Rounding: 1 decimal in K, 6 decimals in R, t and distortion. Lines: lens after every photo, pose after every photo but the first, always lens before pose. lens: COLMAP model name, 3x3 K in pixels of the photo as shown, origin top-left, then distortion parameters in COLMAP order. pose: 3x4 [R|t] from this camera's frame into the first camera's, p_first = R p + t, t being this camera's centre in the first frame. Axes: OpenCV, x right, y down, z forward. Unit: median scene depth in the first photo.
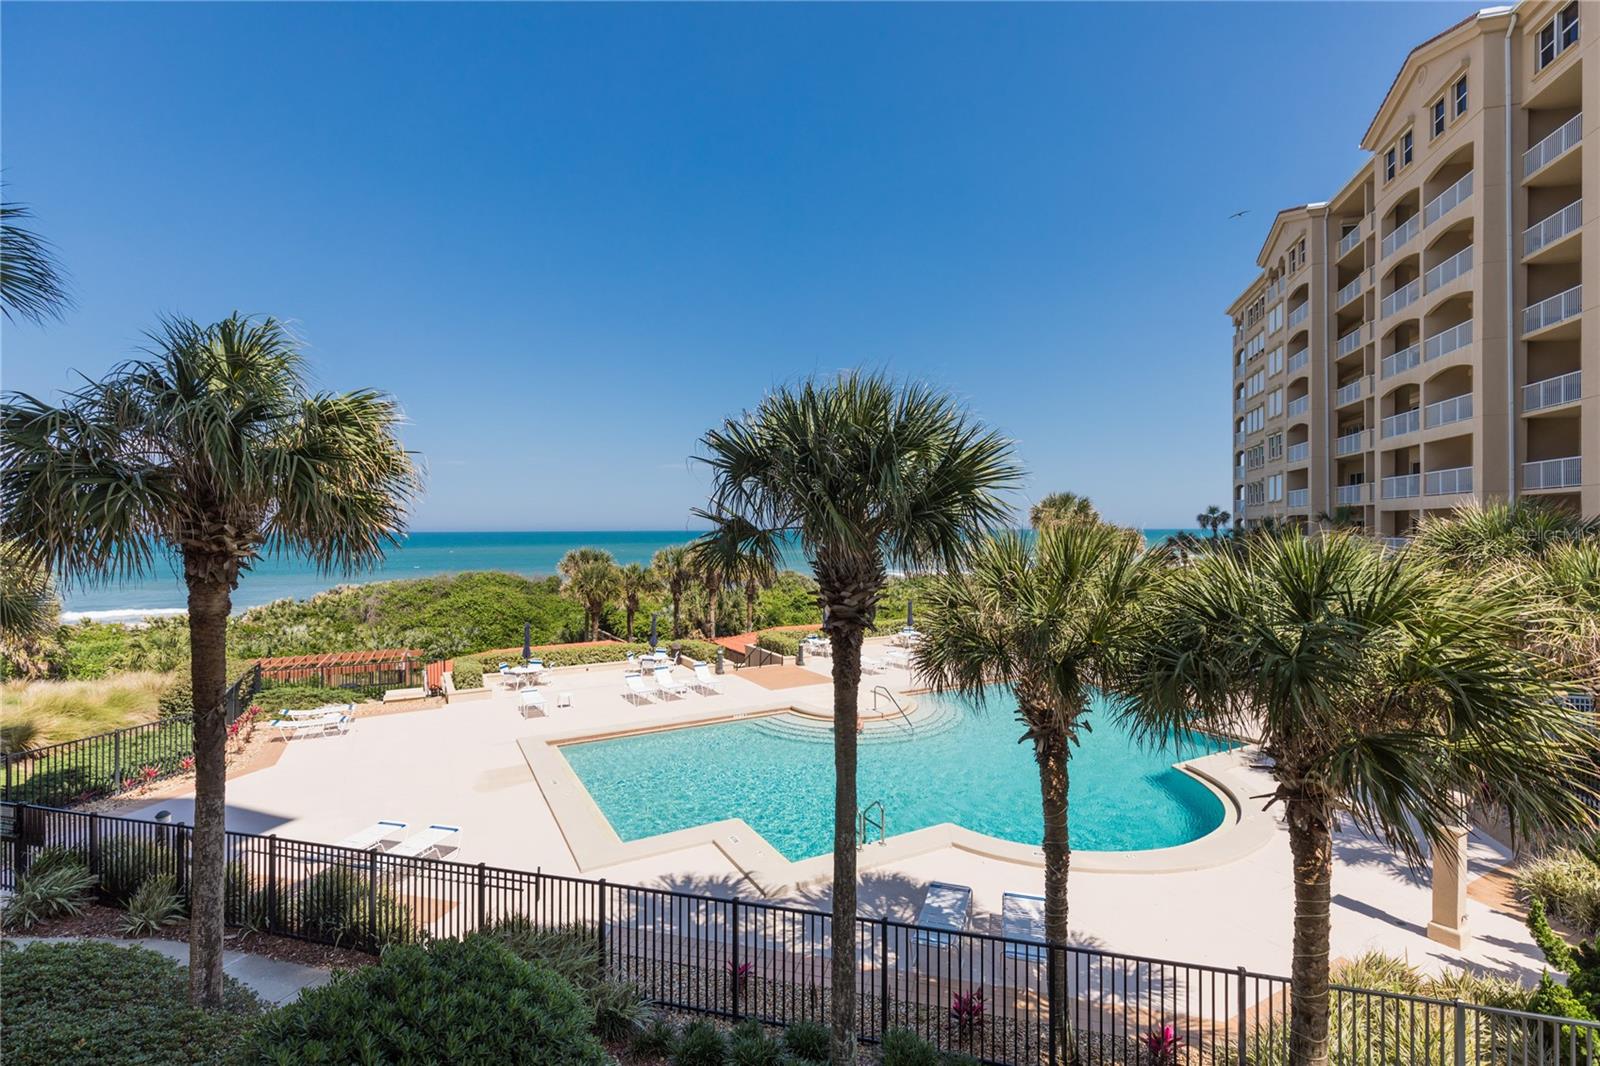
lens RADIAL K [[713.0, 0, 801.7], [0, 713.0, 535.1], [0, 0, 1]] dist [0.004394, 0.000054]
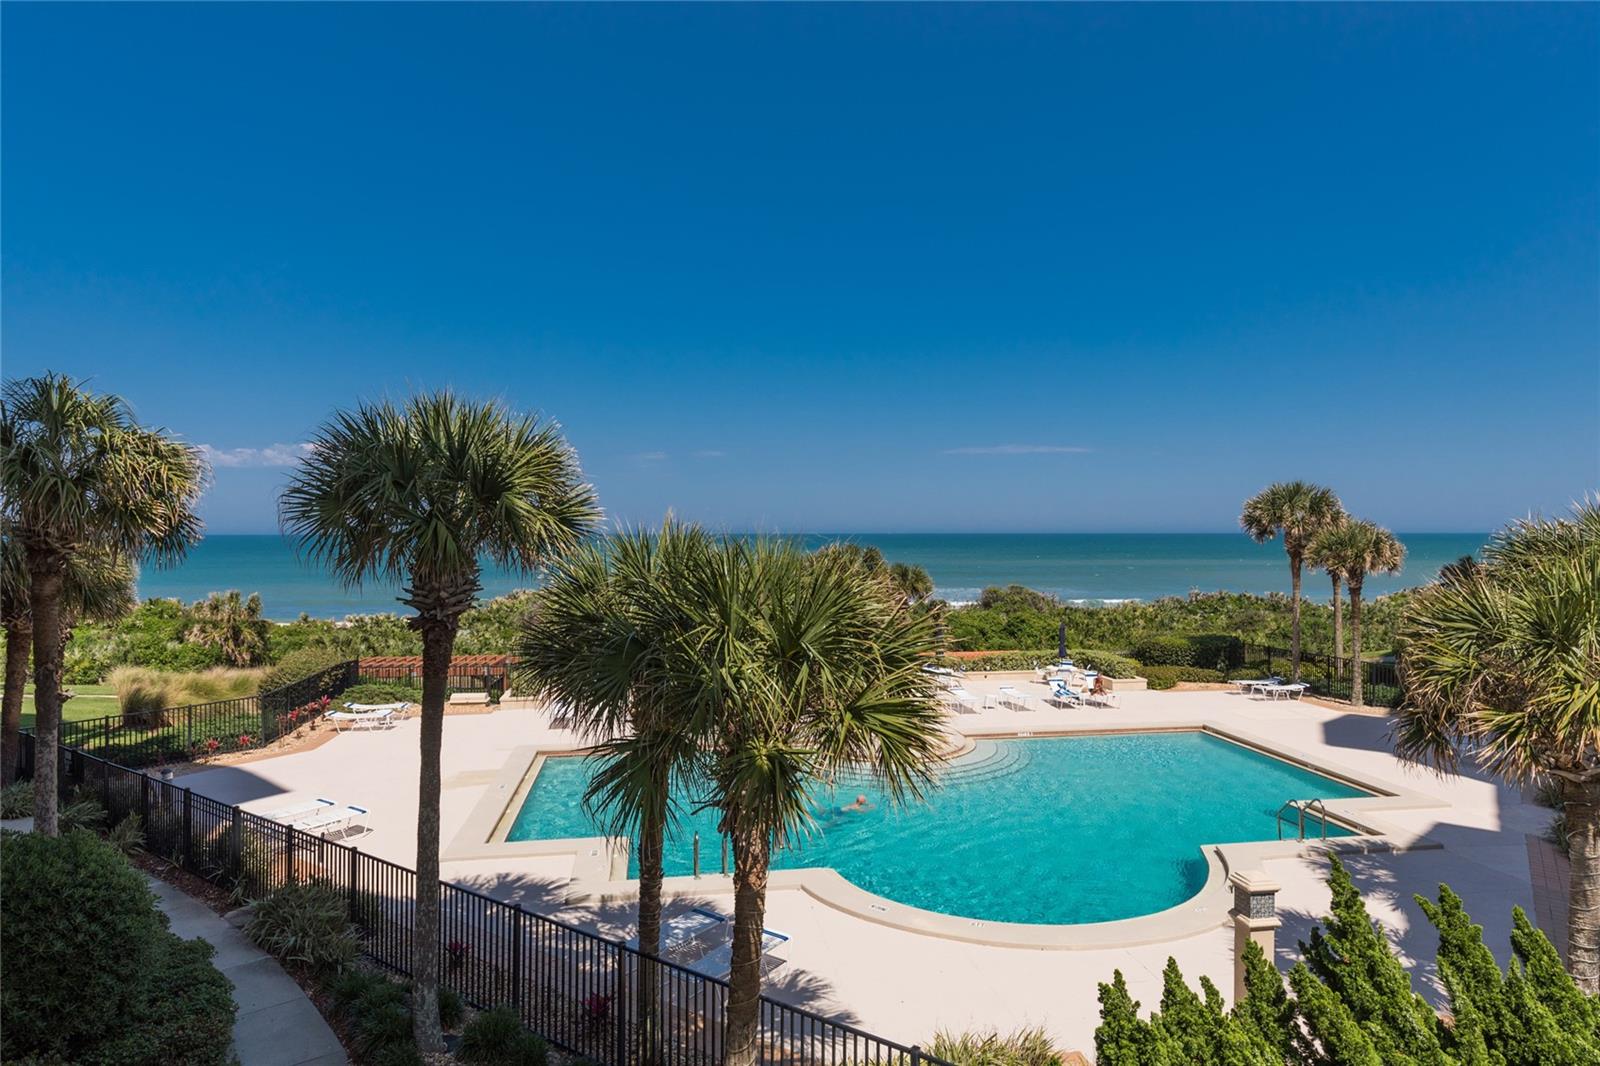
lens RADIAL K [[932.7, 0, 824.8], [0, 932.7, 532.2], [0, 0, 1]] dist [0.010145, -0.003314]
pose [[0.940978, 0.004681, -0.338436, 0.244205], [-0.007237, 0.999954, -0.006292, -0.001680], [0.338391, 0.008370, 0.940969, -0.035376]]
